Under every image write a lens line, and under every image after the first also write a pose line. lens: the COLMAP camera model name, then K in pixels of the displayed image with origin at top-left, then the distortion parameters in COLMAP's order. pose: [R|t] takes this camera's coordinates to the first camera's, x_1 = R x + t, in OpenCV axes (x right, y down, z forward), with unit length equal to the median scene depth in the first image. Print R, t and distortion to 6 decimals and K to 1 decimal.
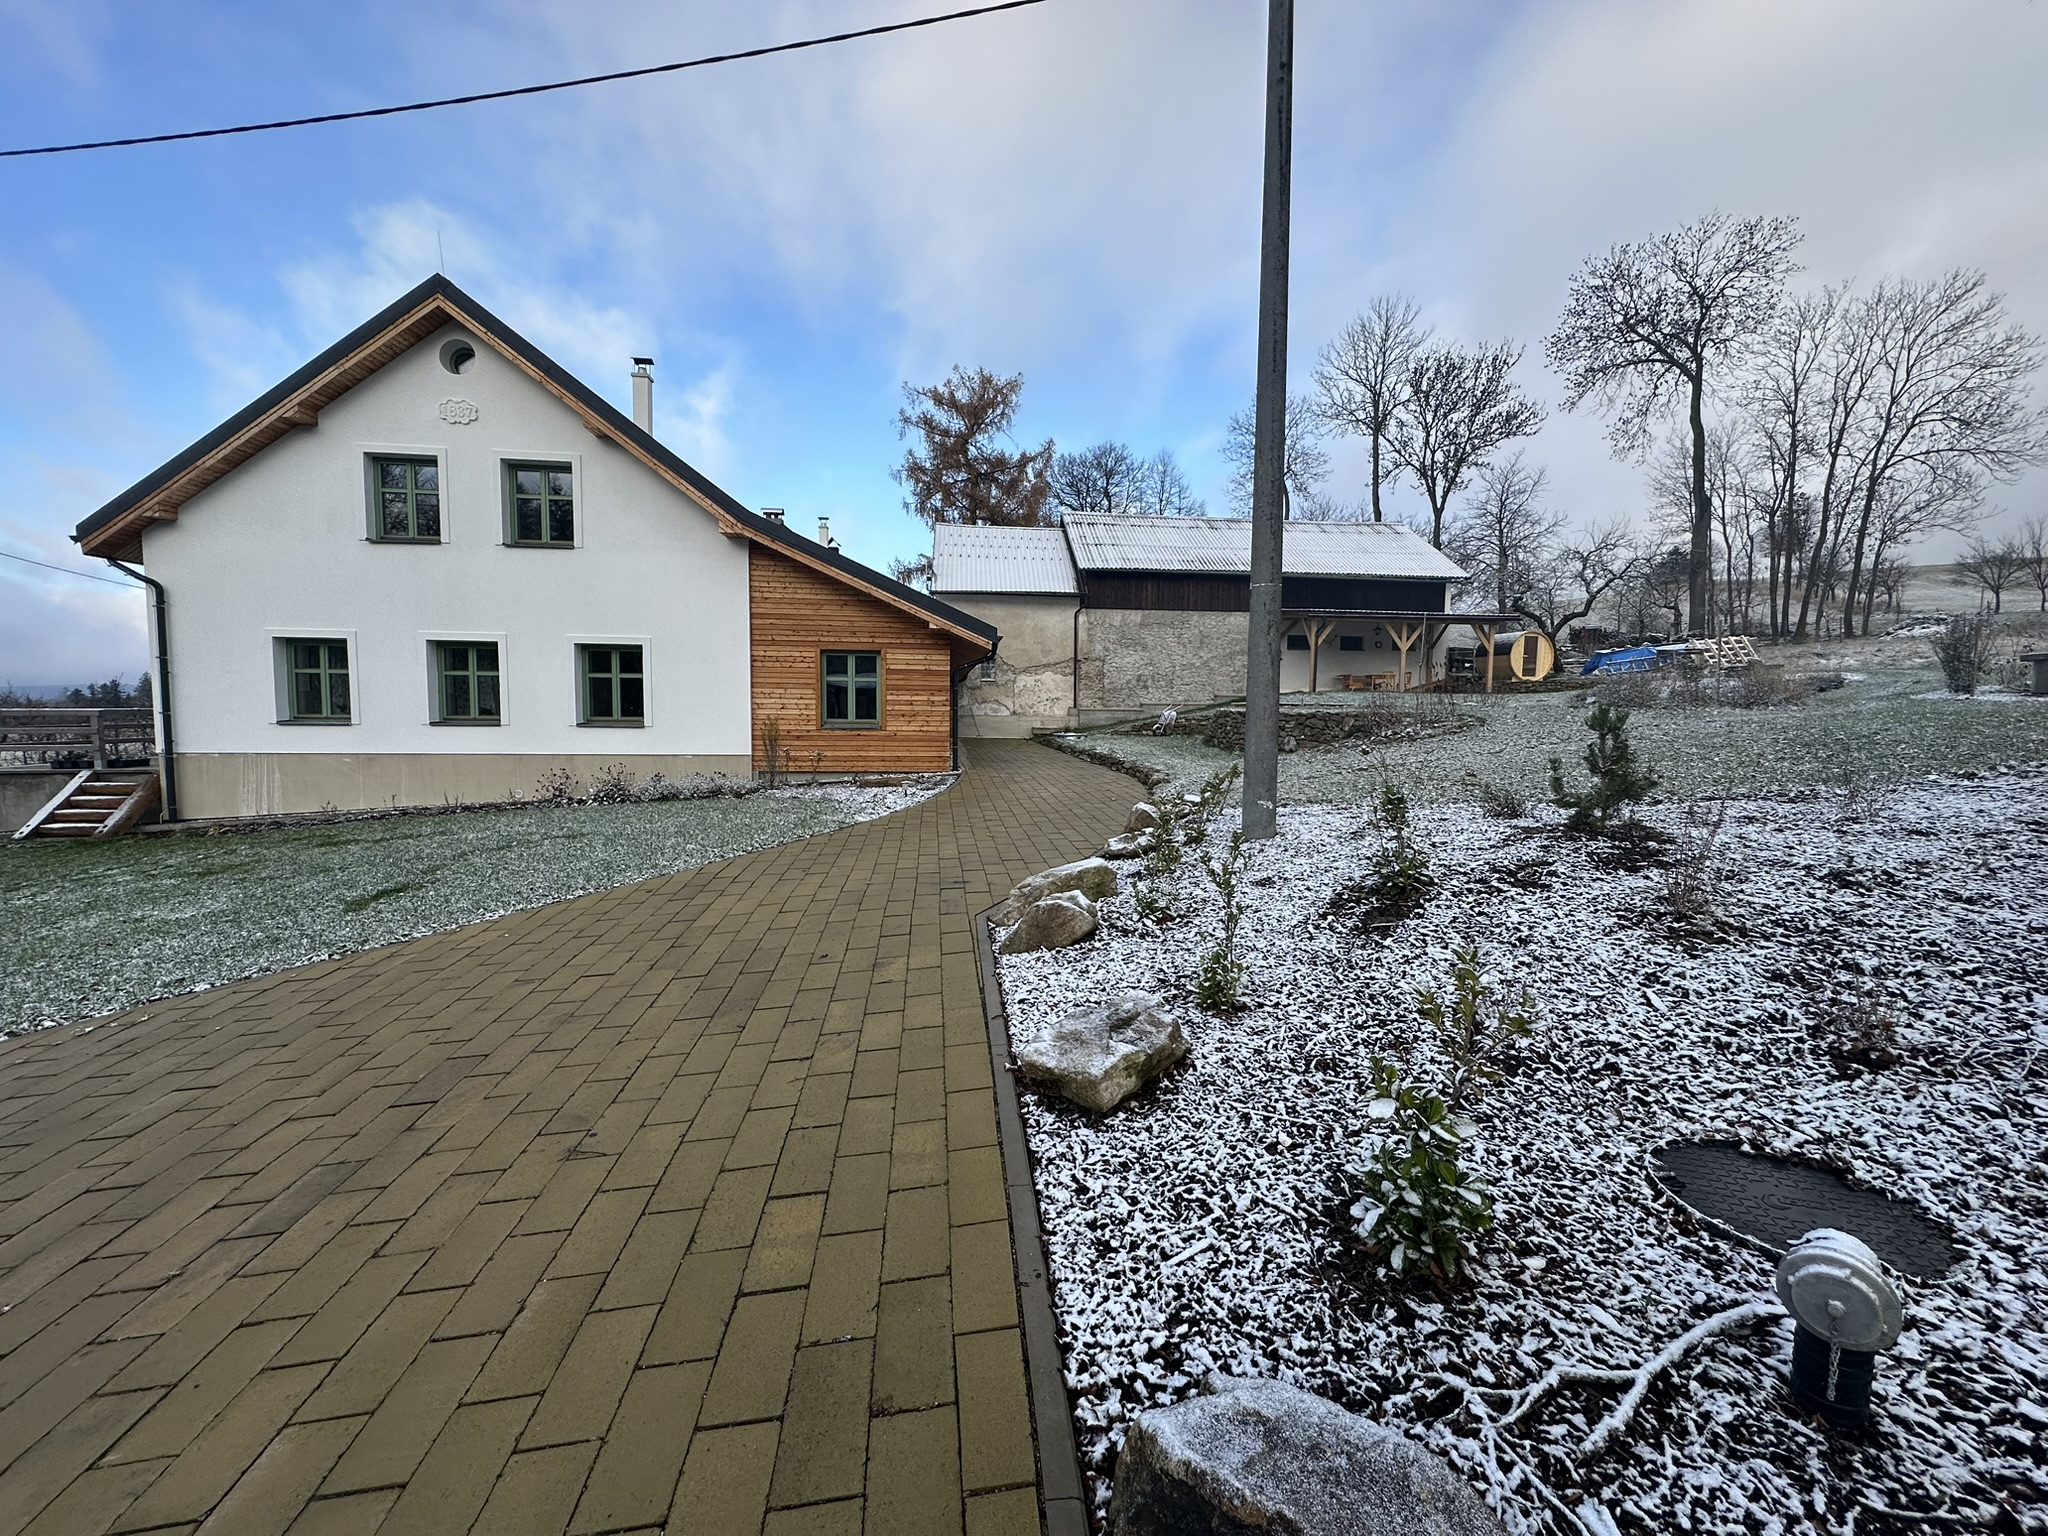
lens RADIAL K [[817.6, 0, 1008.7], [0, 817.6, 763.3], [0, 0, 1]] dist [-0.005512, -0.000127]
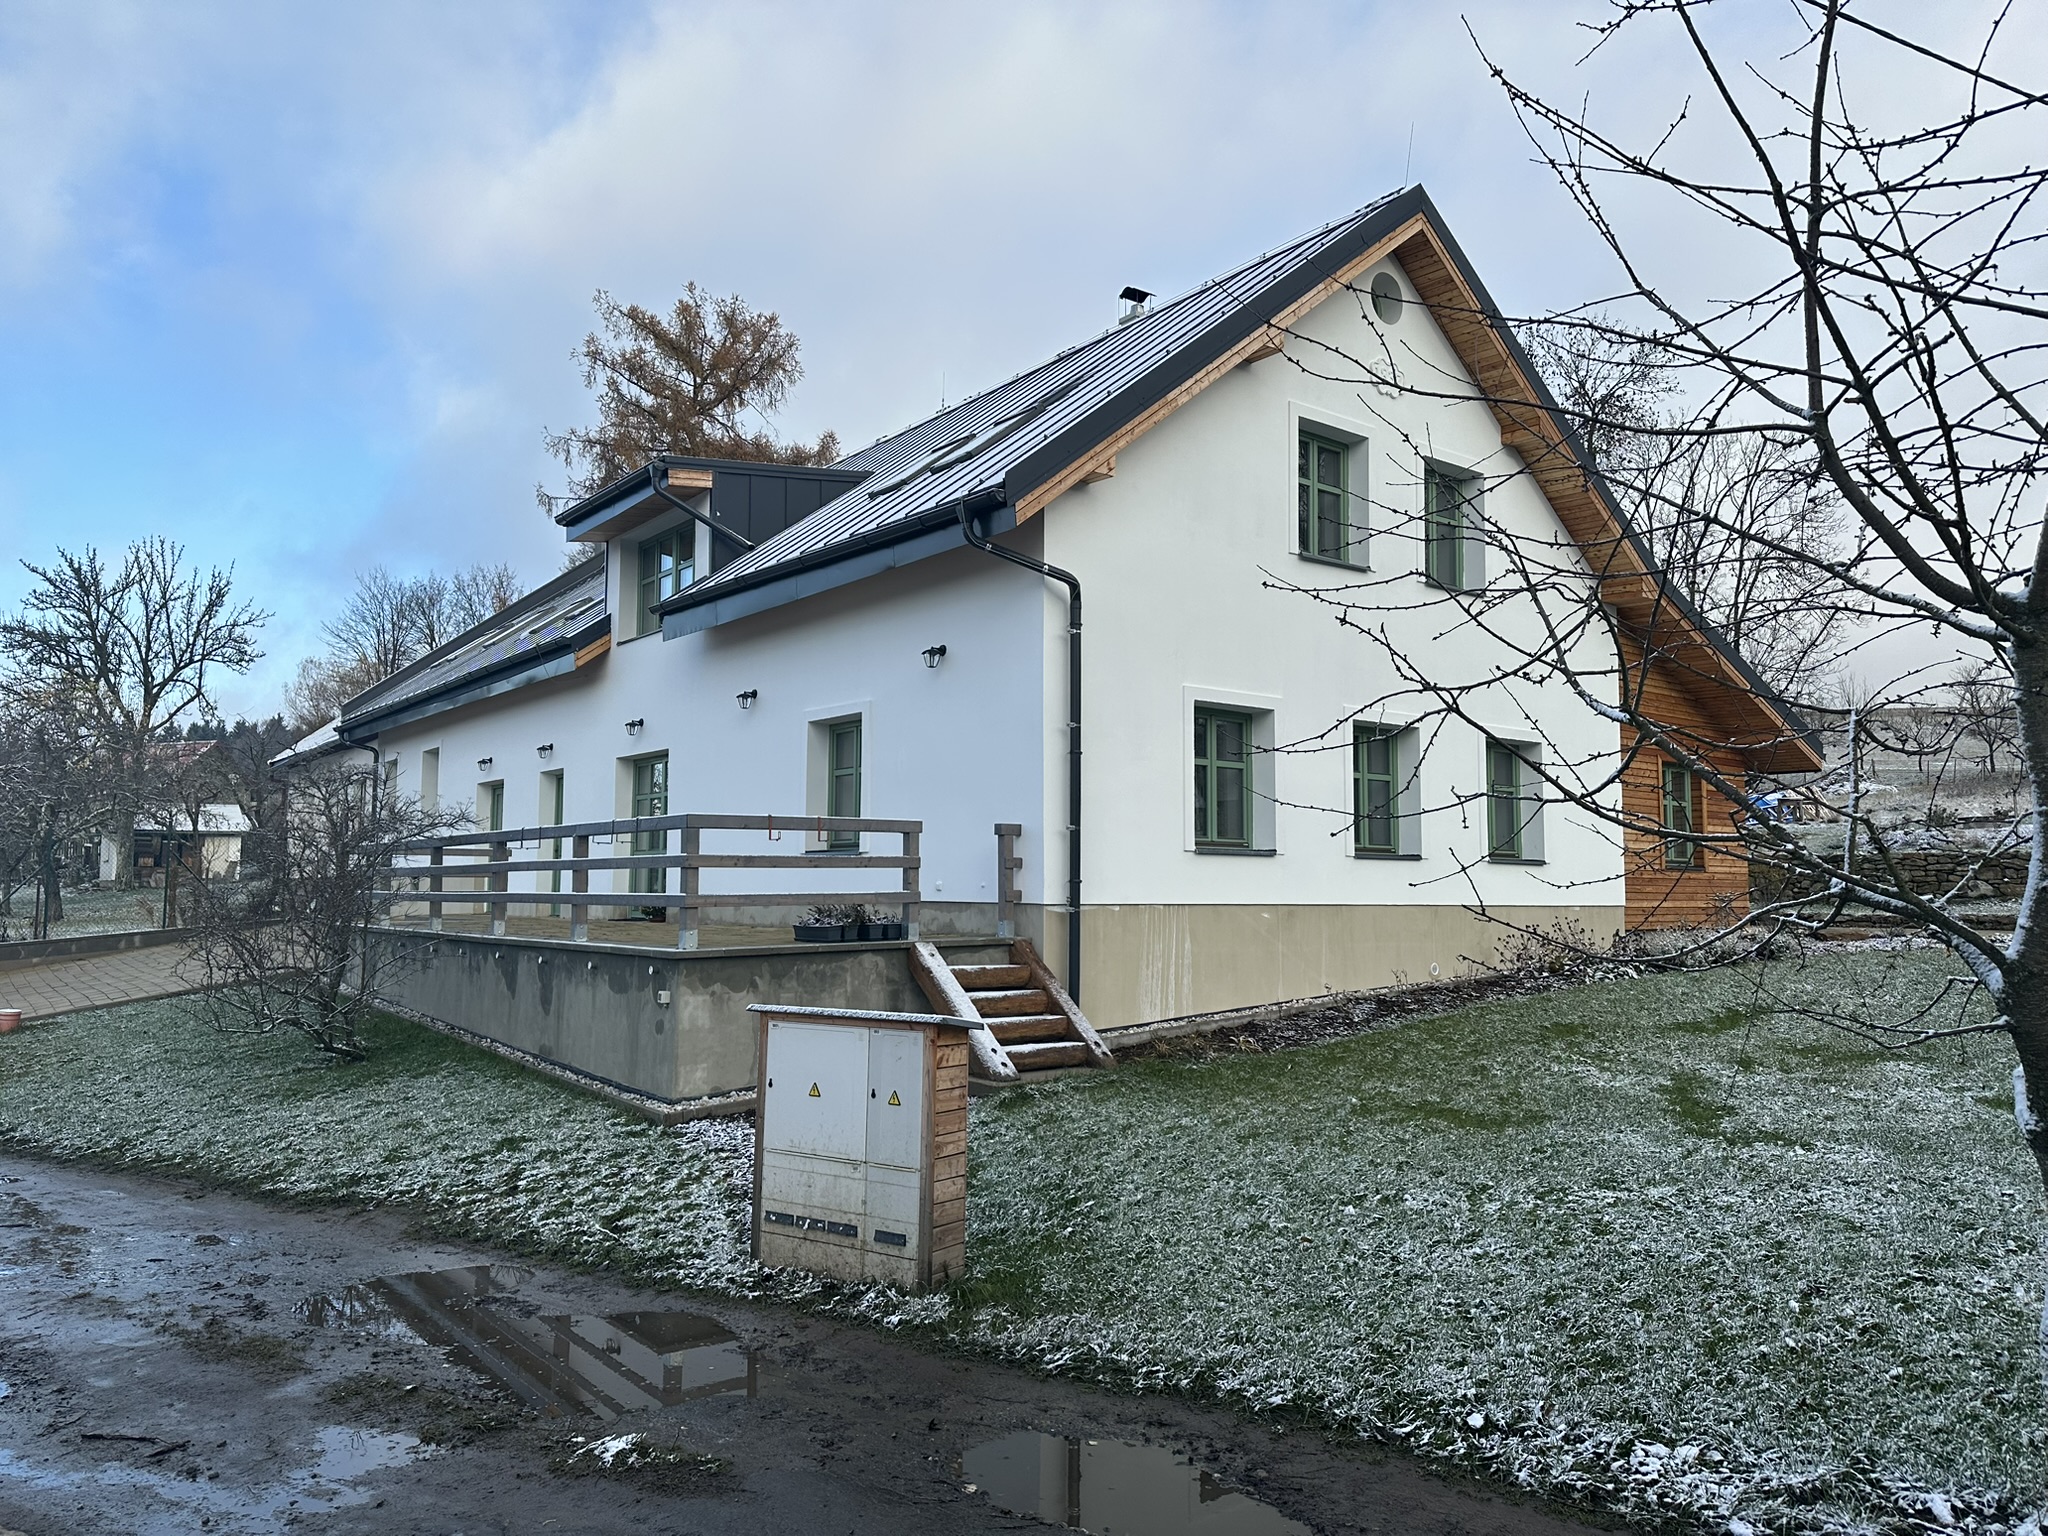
lens RADIAL K [[1411.1, 0, 1018.5], [0, 1411.1, 765.0], [0, 0, 1]] dist [0.005524, 0.000849]
pose [[0.884825, 0.040615, 0.464150, -1.395244], [0.026467, 0.990203, -0.137102, 0.021932], [-0.465171, 0.133596, 0.875082, 0.181846]]
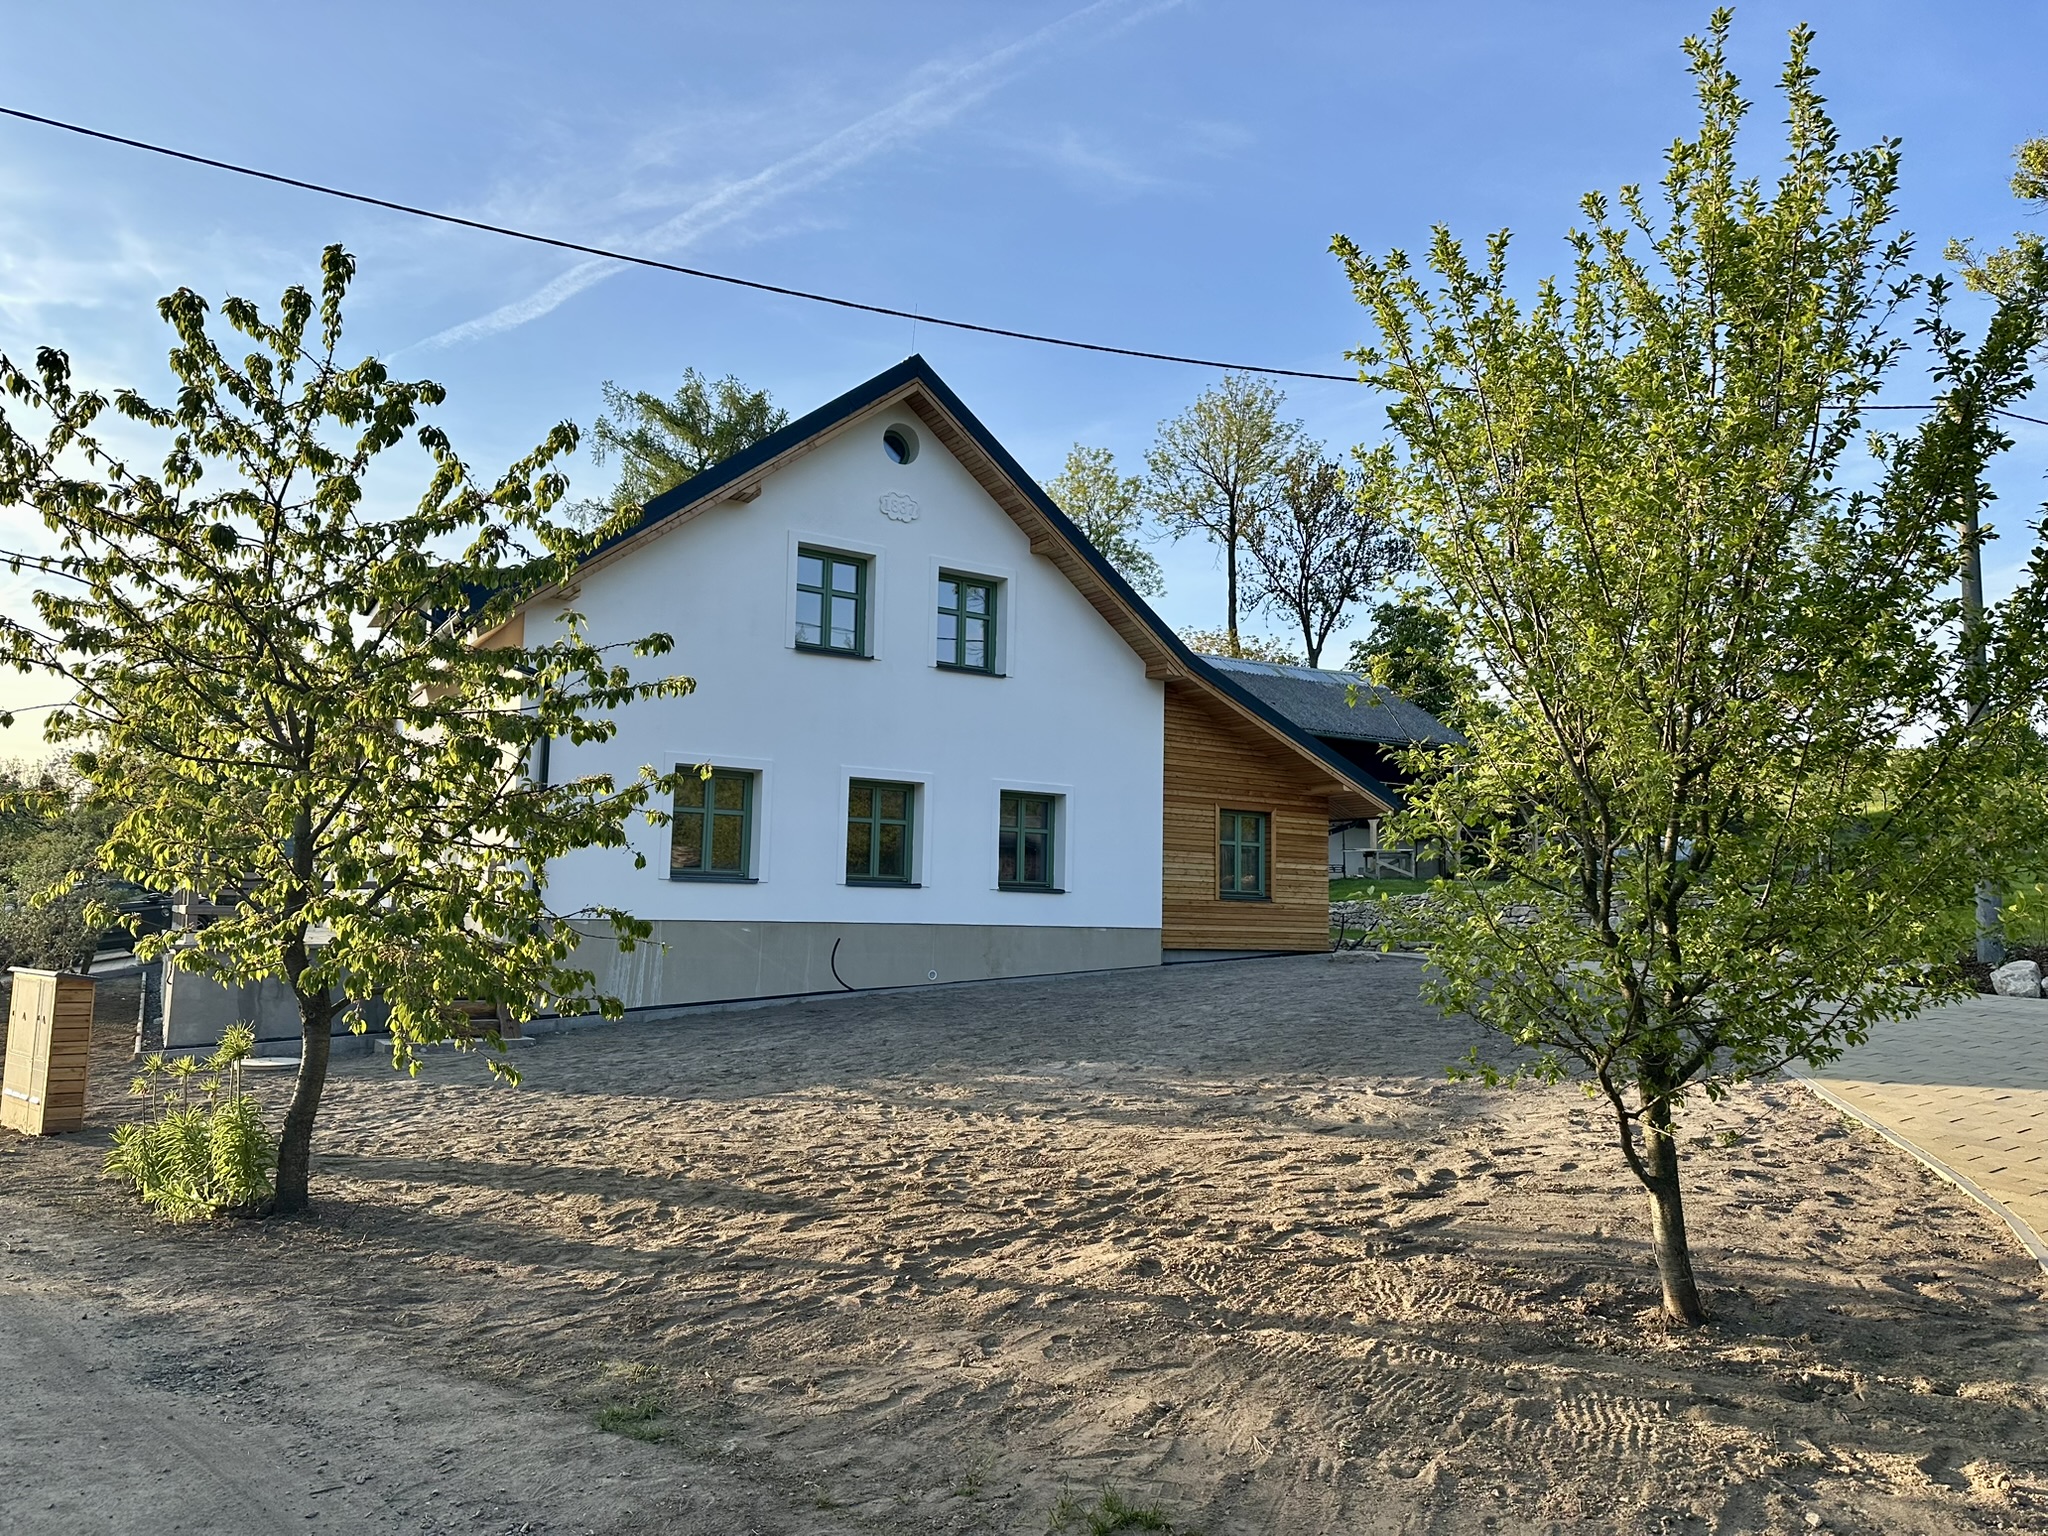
lens RADIAL K [[1411.1, 0, 1036.2], [0, 1411.1, 772.2], [0, 0, 1]] dist [0.005524, 0.000849]
pose [[0.915038, 0.052579, 0.399925, -1.063541], [0.015819, 0.986027, -0.165831, 0.070348], [-0.403057, 0.158069, 0.901421, -0.289894]]
